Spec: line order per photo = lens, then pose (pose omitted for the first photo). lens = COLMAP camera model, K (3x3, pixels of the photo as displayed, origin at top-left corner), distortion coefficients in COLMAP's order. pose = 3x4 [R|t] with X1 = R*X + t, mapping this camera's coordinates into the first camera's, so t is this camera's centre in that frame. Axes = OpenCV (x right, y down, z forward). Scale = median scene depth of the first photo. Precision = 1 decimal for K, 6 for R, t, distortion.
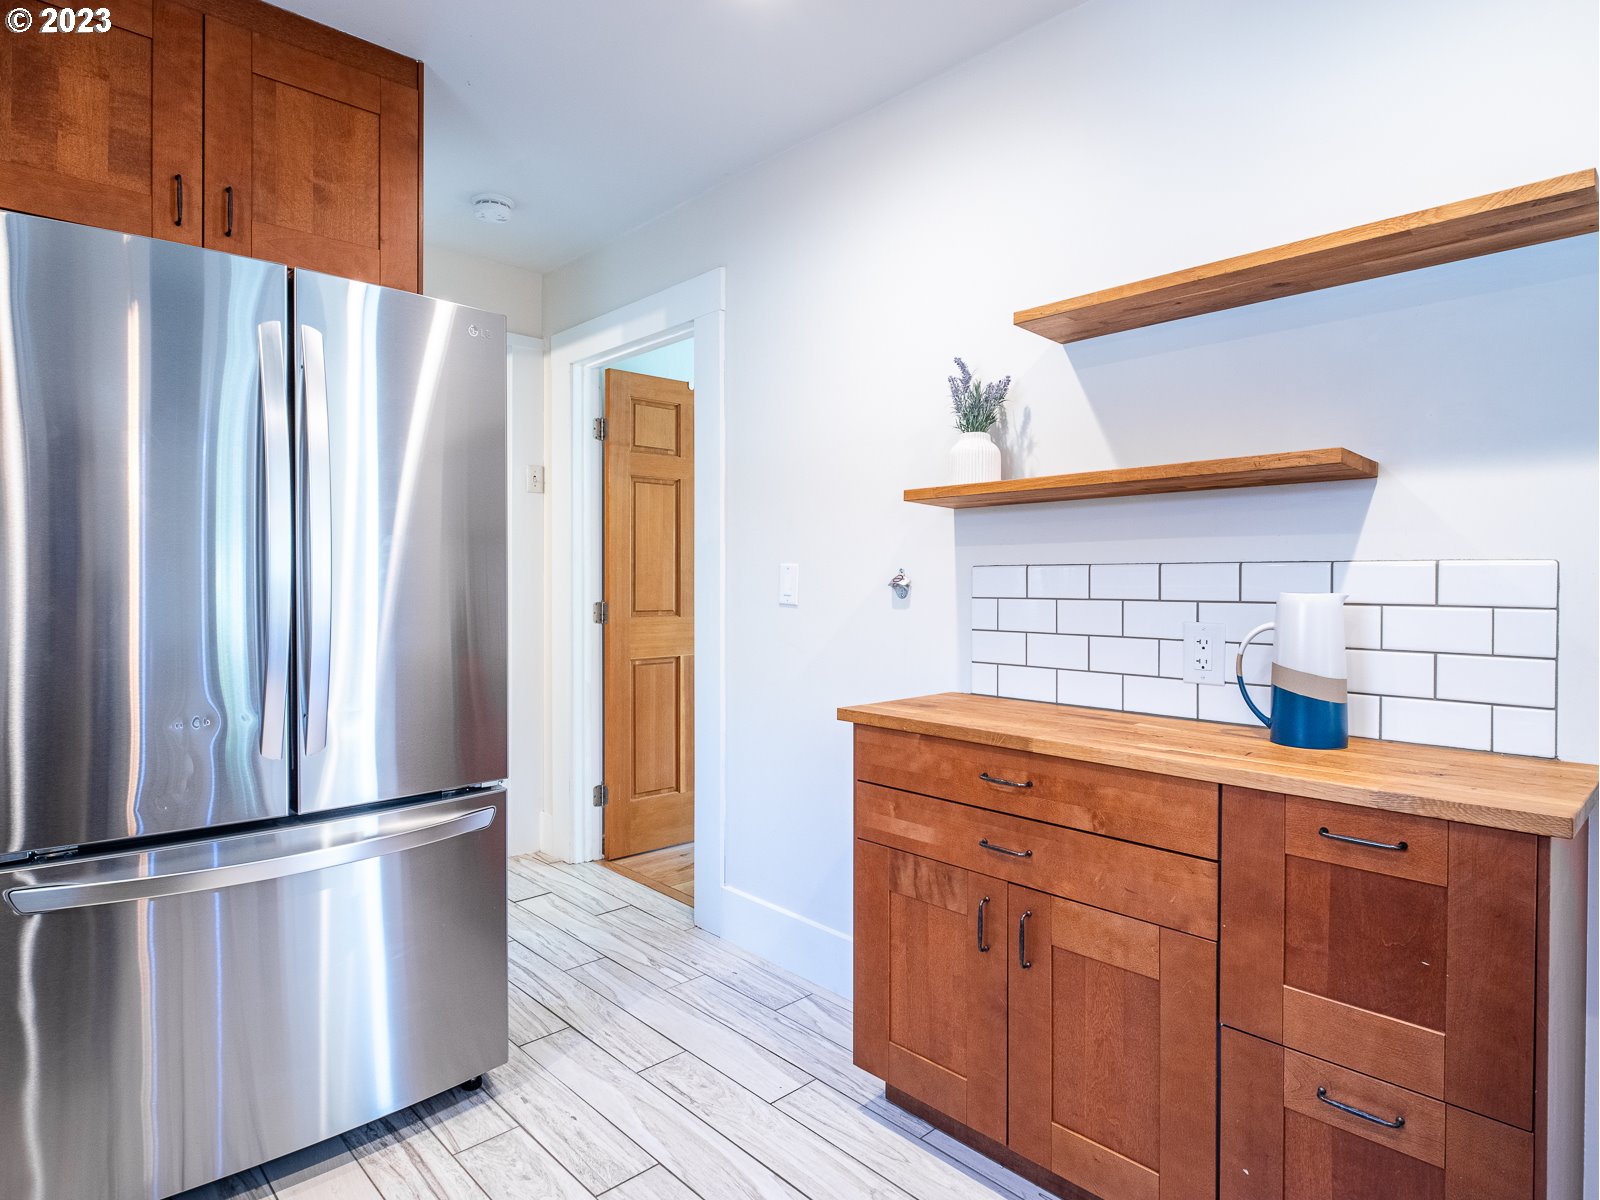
lens RADIAL K [[894.5, 0, 763.2], [0, 894.5, 589.1], [0, 0, 1]] dist [0.000191, -0.000659]
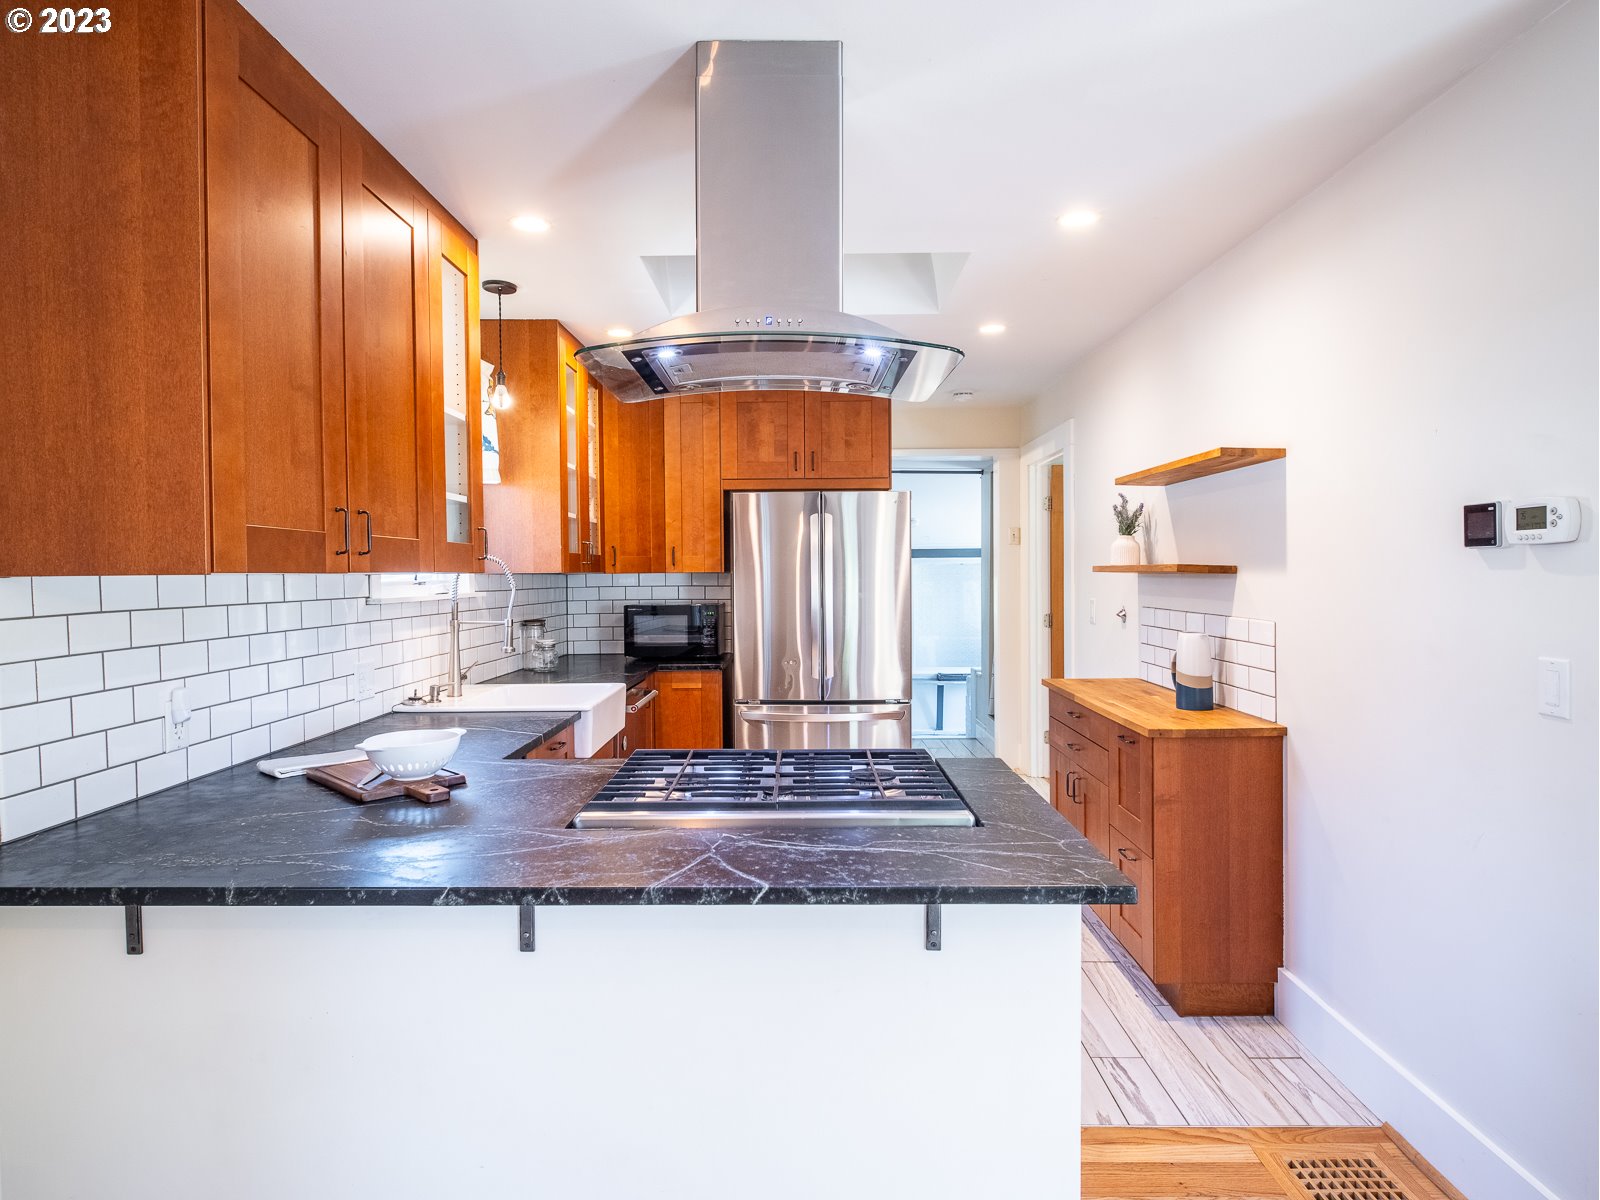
lens RADIAL K [[878.2, 0, 785.7], [0, 878.2, 586.6], [0, 0, 1]] dist [0.000205, -0.002510]
pose [[0.731673, 0.004072, -0.681644, 0.987954], [0.002409, 0.999960, 0.008559, -0.089130], [0.681652, -0.007904, 0.731634, -0.822574]]
